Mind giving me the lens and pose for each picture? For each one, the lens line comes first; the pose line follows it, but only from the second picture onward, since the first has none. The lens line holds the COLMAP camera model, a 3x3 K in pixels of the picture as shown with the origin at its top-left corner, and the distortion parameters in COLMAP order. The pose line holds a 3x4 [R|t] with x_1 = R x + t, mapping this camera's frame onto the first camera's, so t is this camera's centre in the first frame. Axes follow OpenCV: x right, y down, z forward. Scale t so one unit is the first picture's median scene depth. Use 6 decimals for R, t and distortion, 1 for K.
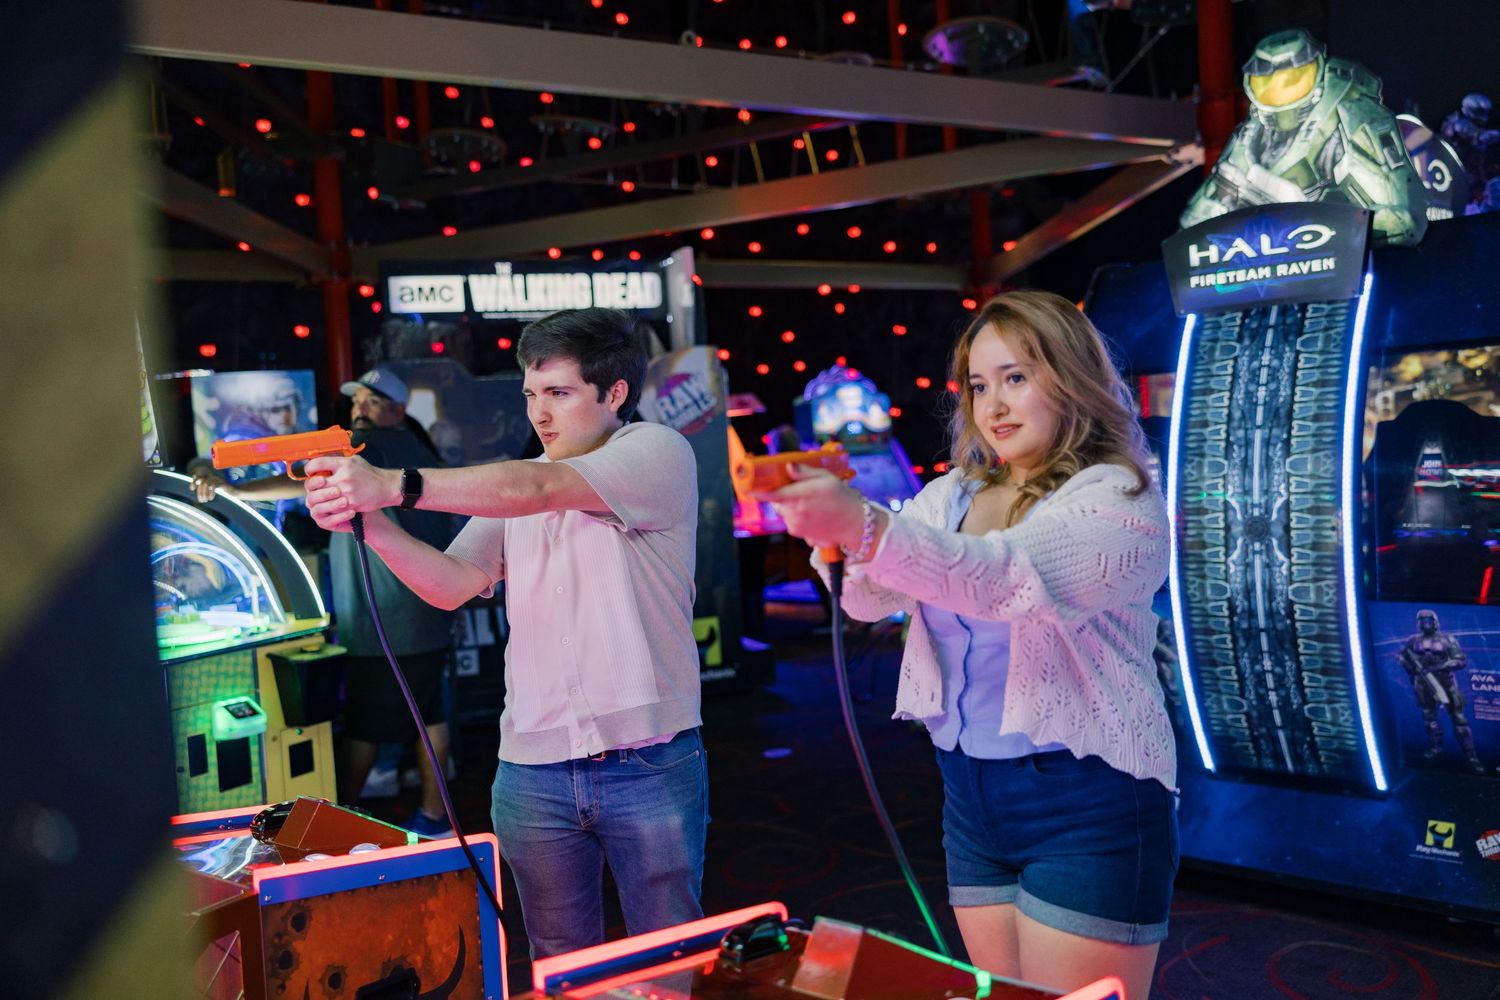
lens RADIAL K [[1386.1, 0, 773.7], [0, 1386.1, 494.1], [0, 0, 1]] dist [0.008423, 0.007295]
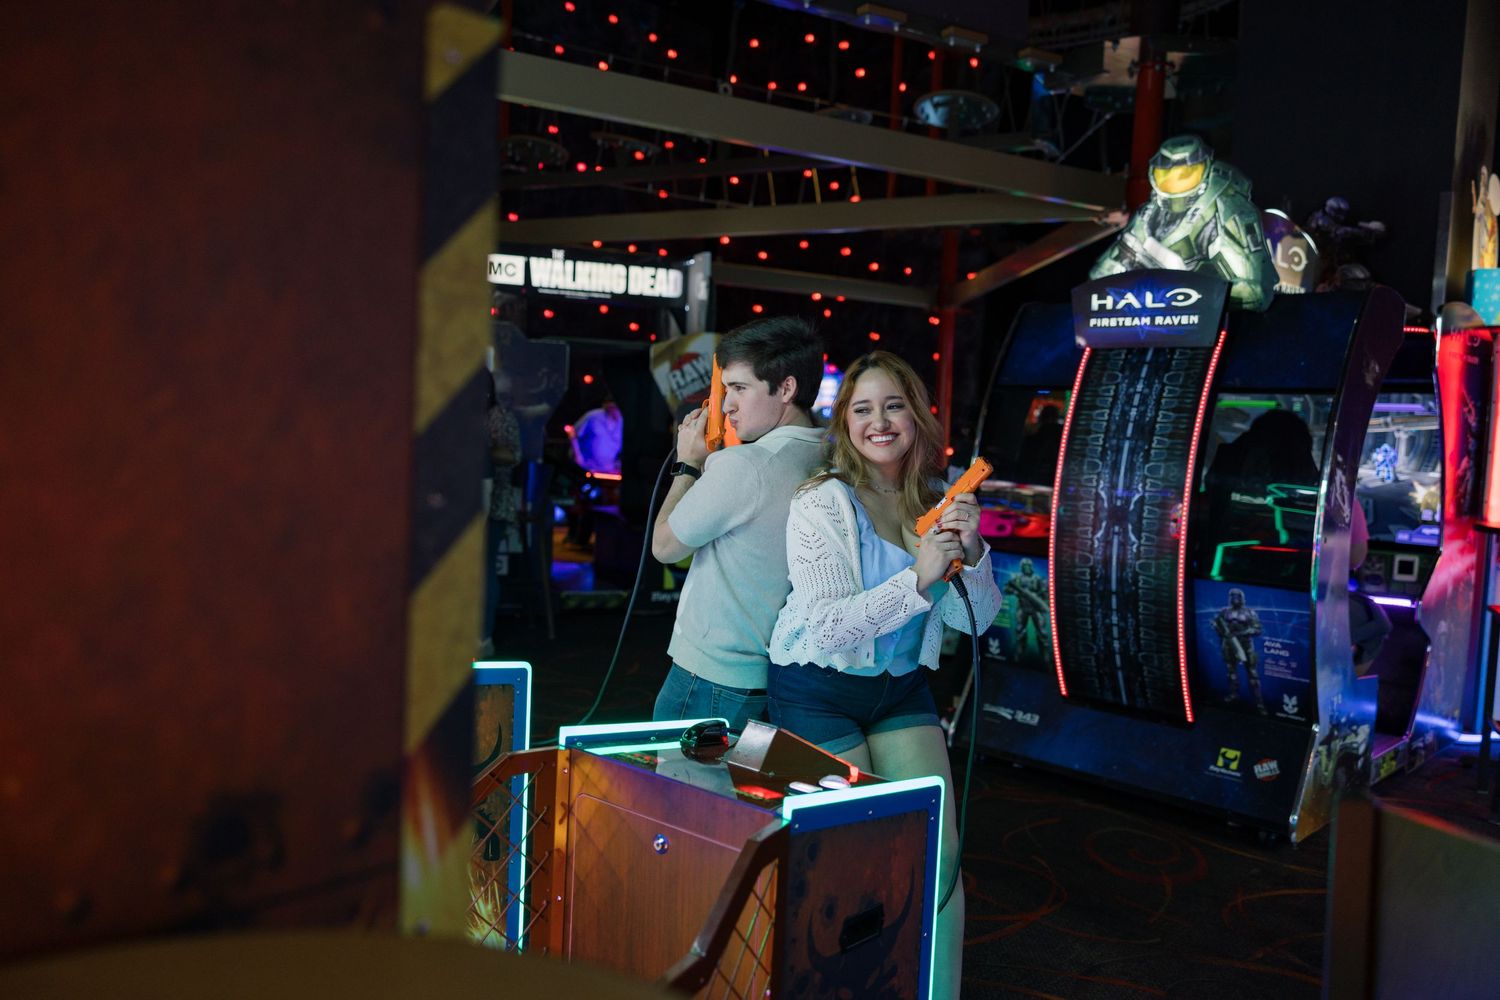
lens RADIAL K [[1191.3, 0, 746.4], [0, 1191.3, 493.3], [0, 0, 1]] dist [0.009010, 0.003416]
pose [[0.994616, 0.103325, -0.007982, 0.006028], [-0.103109, 0.994382, 0.023949, 0.012845], [0.010411, -0.022997, 0.999681, -0.123918]]
